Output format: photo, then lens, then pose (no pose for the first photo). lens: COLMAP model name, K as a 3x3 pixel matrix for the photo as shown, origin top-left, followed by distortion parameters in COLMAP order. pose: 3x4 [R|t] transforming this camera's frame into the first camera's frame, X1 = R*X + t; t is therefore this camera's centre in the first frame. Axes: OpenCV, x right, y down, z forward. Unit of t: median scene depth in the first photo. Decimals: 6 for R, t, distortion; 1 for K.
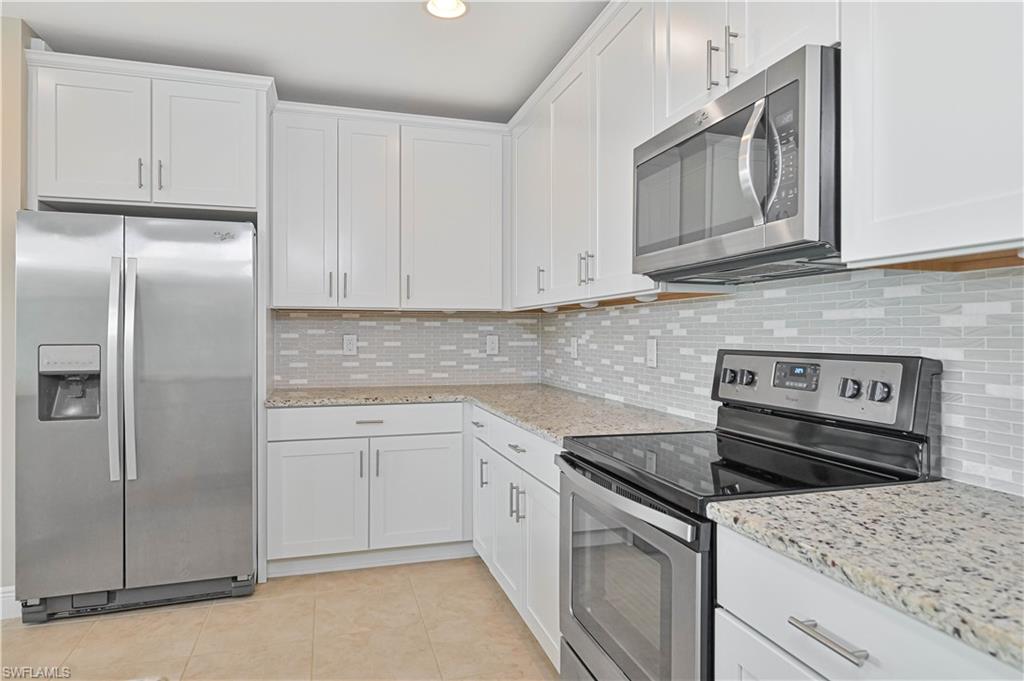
lens RADIAL K [[607.5, 0, 512.0], [0, 607.5, 340.5], [0, 0, 1]] dist [0.001206, 0.000547]
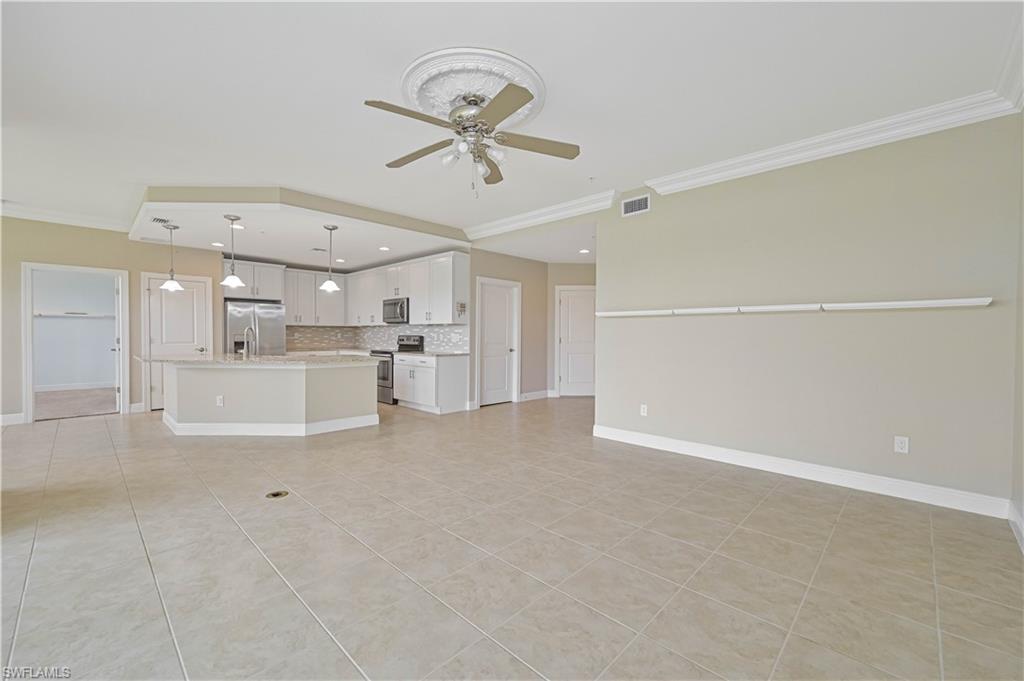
lens RADIAL K [[418.9, 0, 512.0], [0, 418.9, 340.5], [0, 0, 1]] dist [-0.000523, -0.000599]
pose [[0.871900, -0.005183, 0.489656, -0.634142], [0.001935, 0.999973, 0.007139, 0.034644], [-0.489679, -0.005277, 0.871887, -2.866310]]
